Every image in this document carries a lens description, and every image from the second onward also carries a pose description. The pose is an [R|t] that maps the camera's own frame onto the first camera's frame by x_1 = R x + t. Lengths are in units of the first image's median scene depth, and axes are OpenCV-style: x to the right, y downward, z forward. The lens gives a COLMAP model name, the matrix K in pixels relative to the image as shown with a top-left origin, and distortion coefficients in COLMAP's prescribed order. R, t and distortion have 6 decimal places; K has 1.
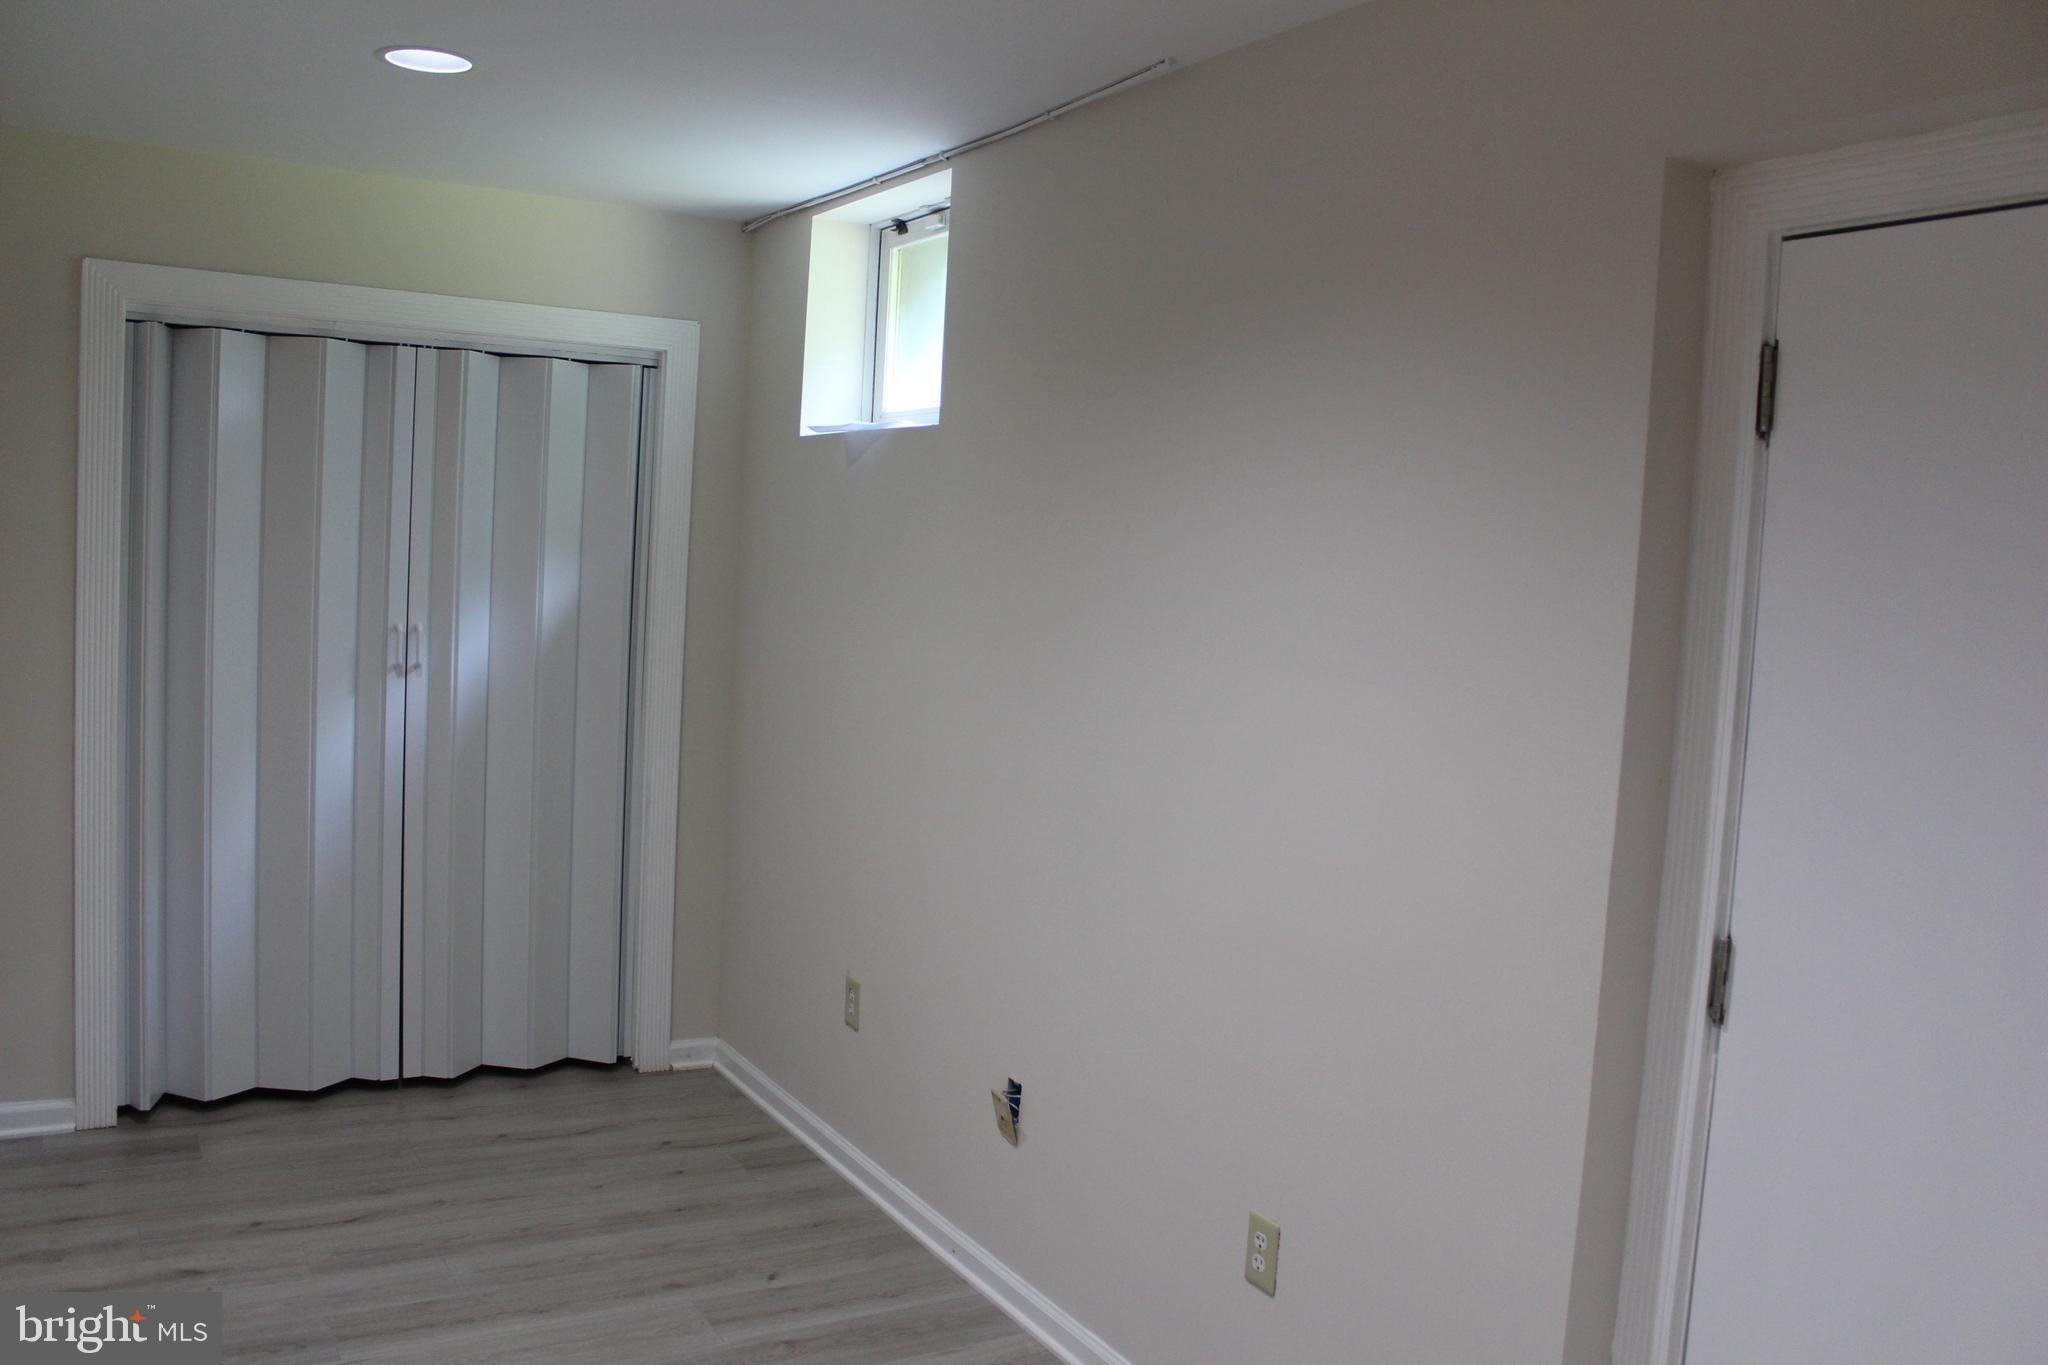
lens RADIAL K [[1672.8, 0, 1024.0], [0, 1672.8, 682.5], [0, 0, 1]] dist [-0.174332, 0.137798]
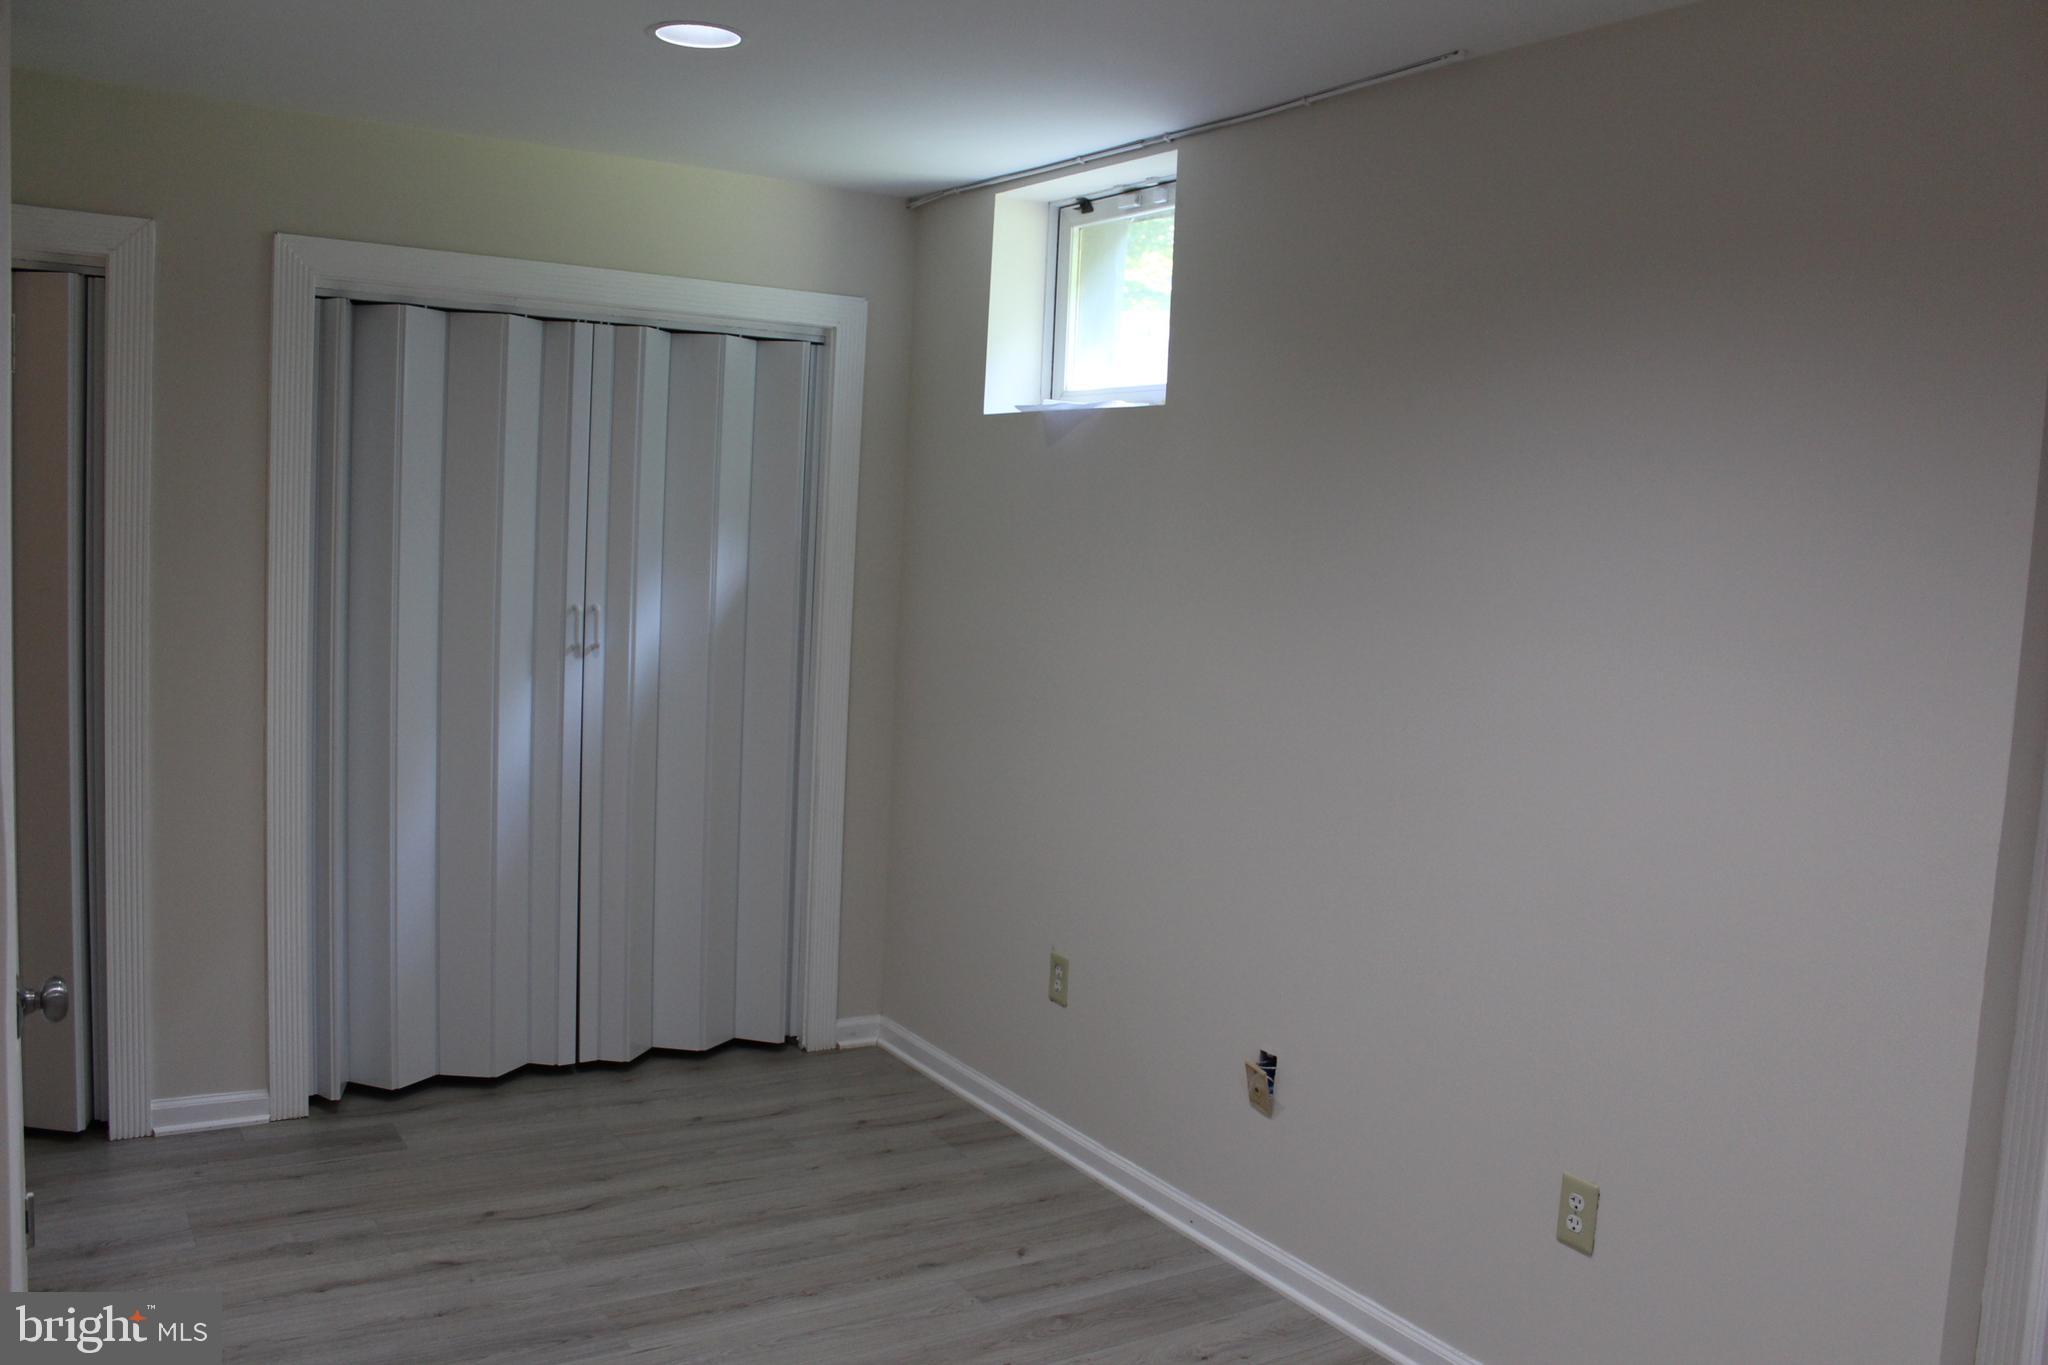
lens RADIAL K [[1672.8, 0, 1024.0], [0, 1672.8, 682.5], [0, 0, 1]] dist [-0.174332, 0.137798]
pose [[0.999542, -0.007147, 0.029417, -0.154180], [0.006591, 0.999799, 0.018953, -0.006282], [-0.029547, -0.018750, 0.999388, -0.005515]]
